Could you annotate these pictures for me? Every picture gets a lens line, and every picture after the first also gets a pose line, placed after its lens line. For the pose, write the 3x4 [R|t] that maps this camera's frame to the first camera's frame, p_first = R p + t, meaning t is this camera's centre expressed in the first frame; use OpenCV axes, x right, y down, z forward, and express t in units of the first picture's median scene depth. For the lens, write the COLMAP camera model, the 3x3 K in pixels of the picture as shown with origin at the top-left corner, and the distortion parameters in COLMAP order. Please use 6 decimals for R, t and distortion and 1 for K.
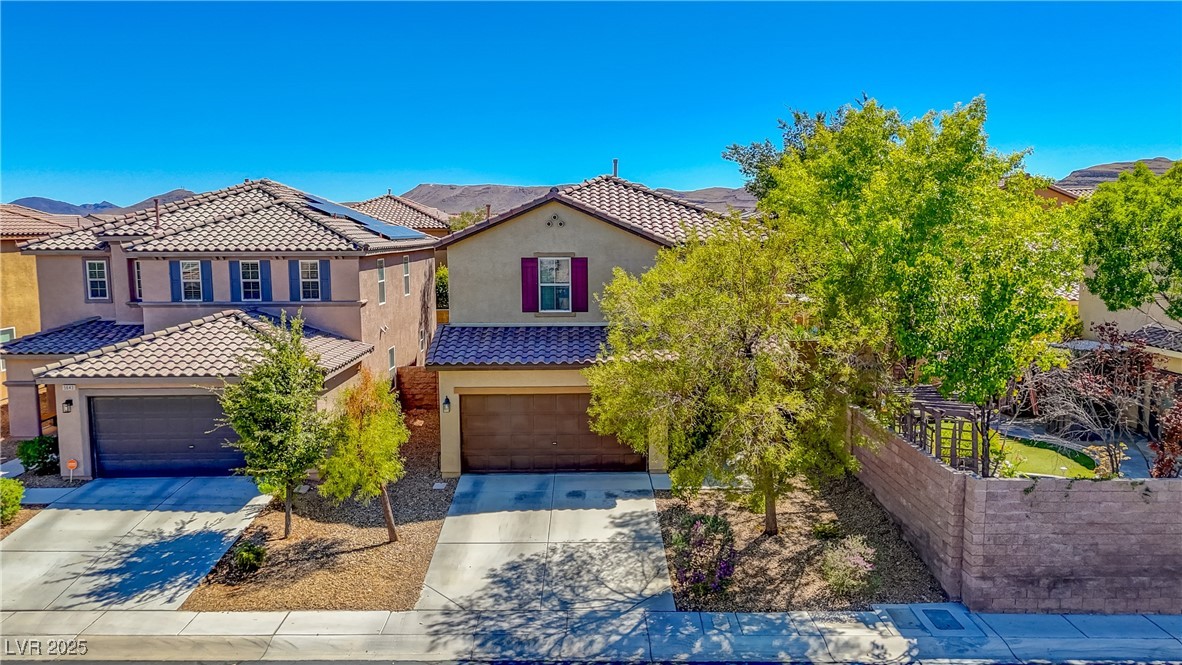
lens RADIAL K [[870.6, 0, 593.9], [0, 870.6, 328.9], [0, 0, 1]] dist [0.062636, -0.053200]
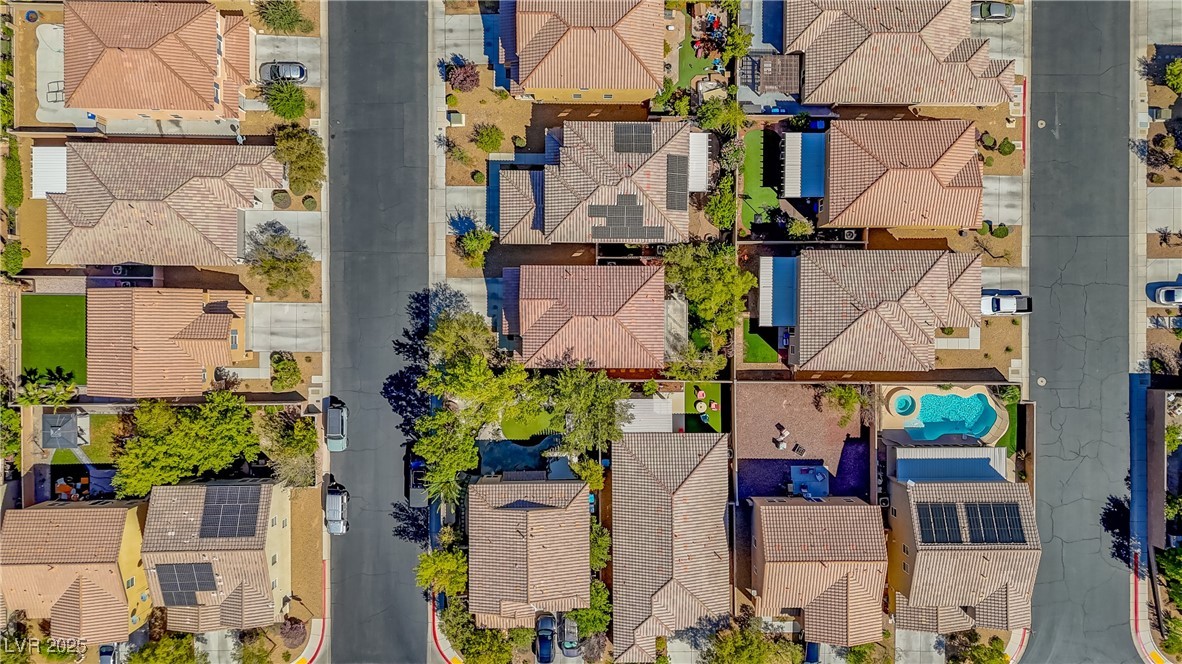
lens RADIAL K [[871.7, 0, 590.0], [0, 871.7, 327.6], [0, 0, 1]] dist [0.107151, -0.127704]
pose [[-0.005858, 0.999918, 0.011404, 0.027944], [-0.126640, -0.012055, 0.991876, -4.417597], [0.991931, 0.004366, 0.126700, 1.022187]]
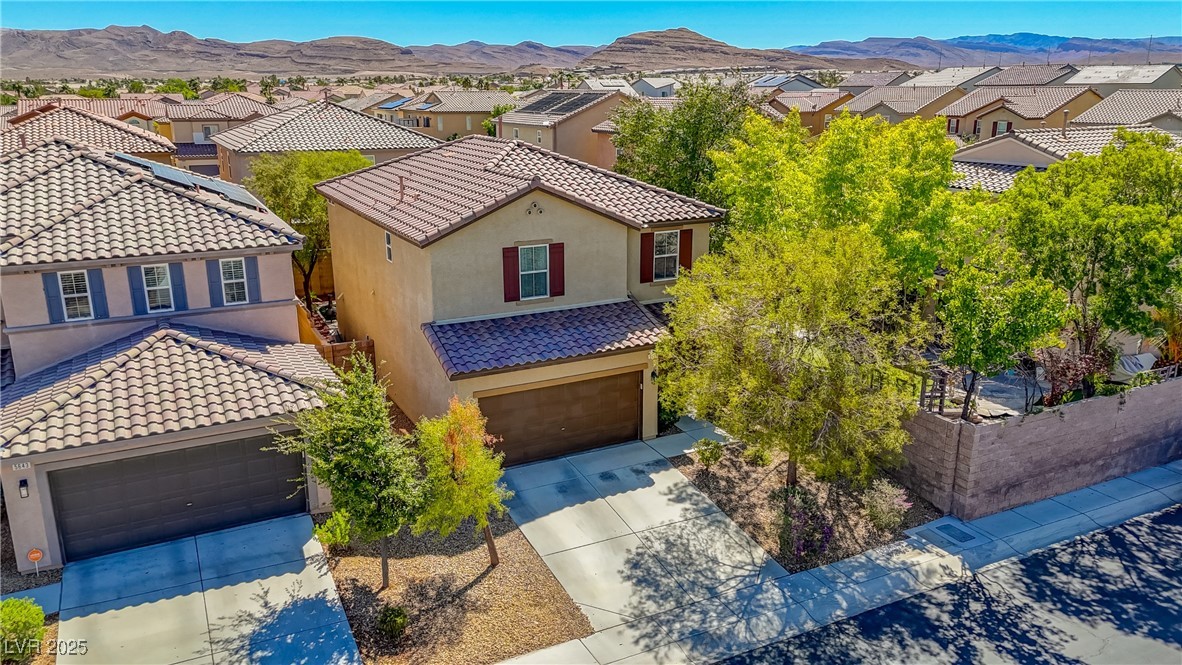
lens RADIAL K [[870.6, 0, 593.9], [0, 870.6, 328.9], [0, 0, 1]] dist [0.062636, -0.053200]
pose [[0.890249, -0.116243, 0.440392, -0.540805], [0.046872, 0.985133, 0.165277, -0.185590], [-0.453057, -0.126496, 0.882462, 0.093196]]
